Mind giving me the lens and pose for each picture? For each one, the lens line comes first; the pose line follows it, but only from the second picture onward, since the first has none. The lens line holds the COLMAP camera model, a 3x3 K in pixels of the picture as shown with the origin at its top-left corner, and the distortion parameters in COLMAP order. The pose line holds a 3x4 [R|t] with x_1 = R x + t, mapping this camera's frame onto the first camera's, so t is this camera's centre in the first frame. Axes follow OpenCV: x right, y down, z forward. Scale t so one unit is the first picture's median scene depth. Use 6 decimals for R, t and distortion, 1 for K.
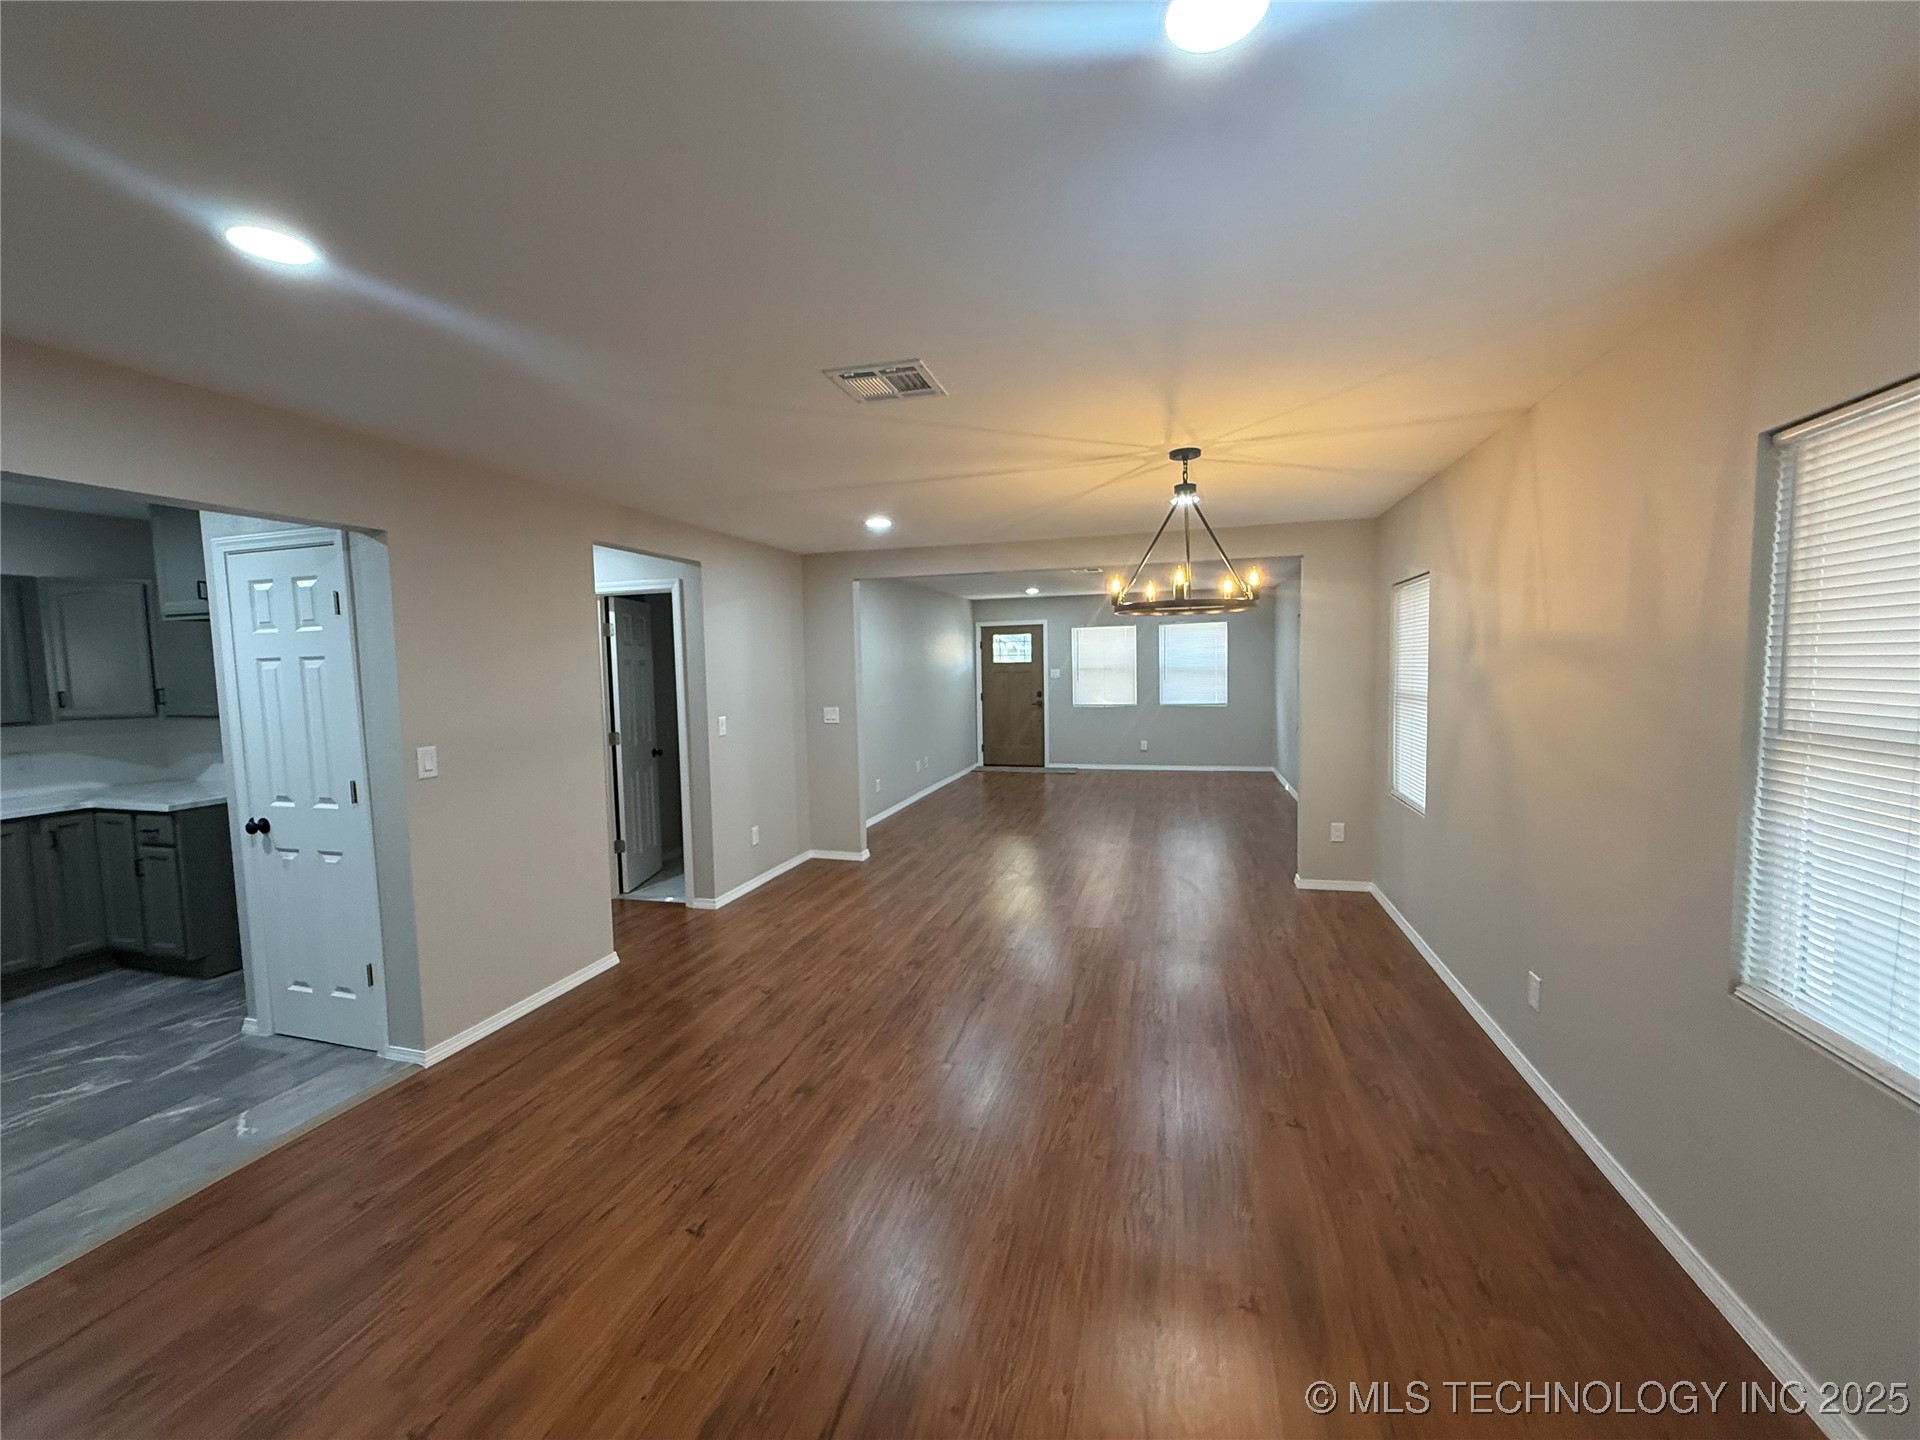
lens RADIAL K [[765.1, 0, 957.0], [0, 765.1, 718.7], [0, 0, 1]] dist [-0.000634, 0.000322]
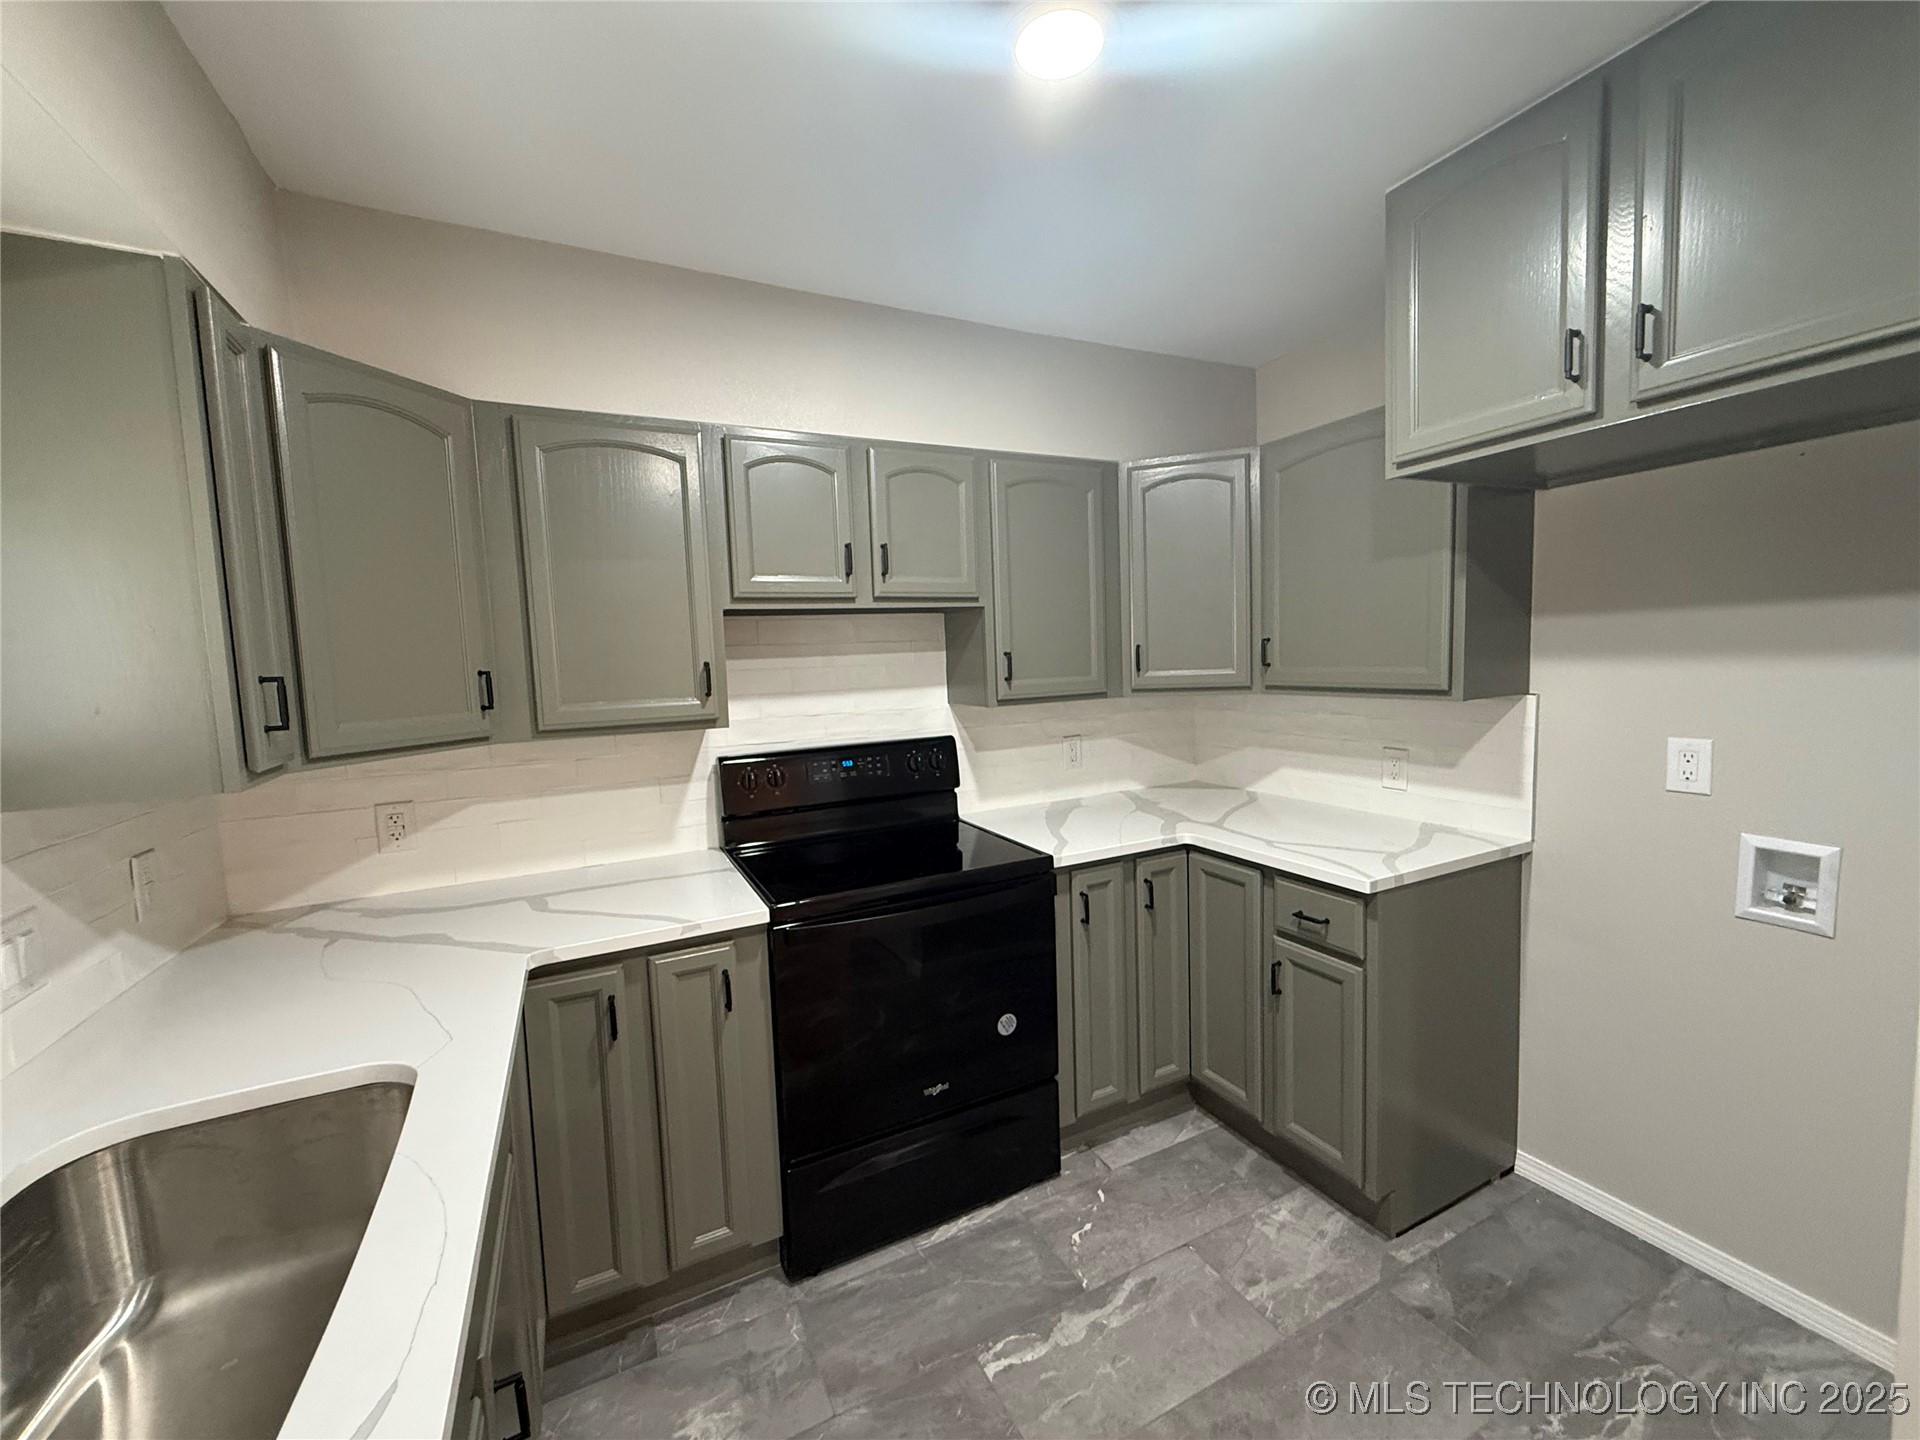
lens RADIAL K [[765.1, 0, 960.4], [0, 765.1, 718.8], [0, 0, 1]] dist [-0.000634, 0.000322]
pose [[0.677993, 0.052169, -0.733215, -0.840053], [-0.027473, 0.998580, 0.045647, -0.000173], [0.734555, -0.010805, 0.678463, 0.486522]]
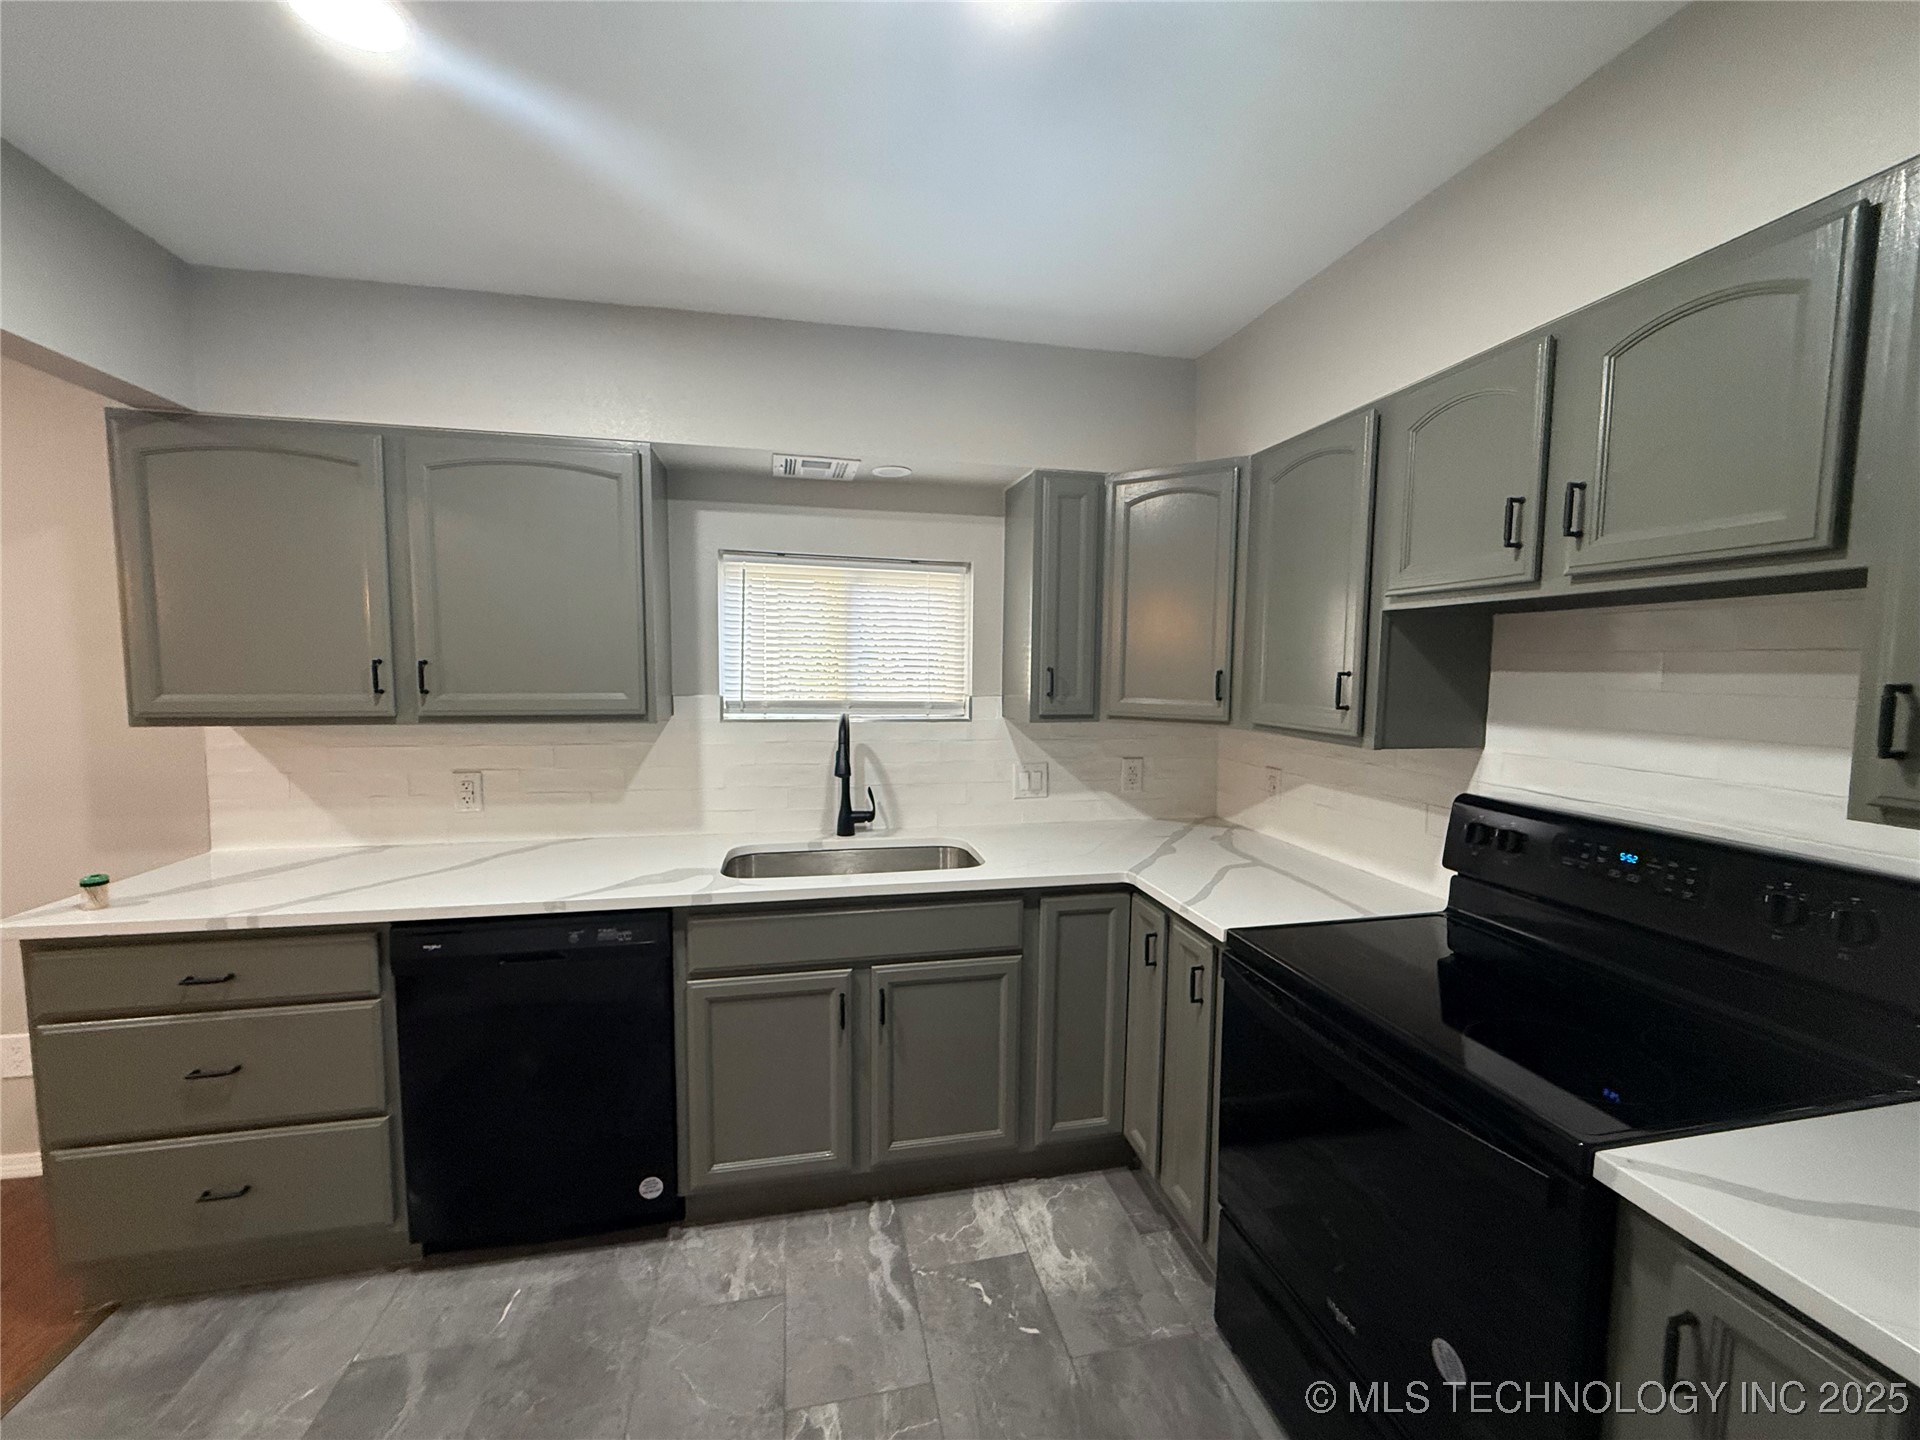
lens RADIAL K [[765.1, 0, 956.1], [0, 765.1, 720.6], [0, 0, 1]] dist [-0.000634, 0.000322]
pose [[-0.881916, 0.039959, -0.469710, -0.906555], [-0.032573, 0.988854, 0.145282, -0.038821], [0.470280, 0.143426, -0.870784, 0.988747]]
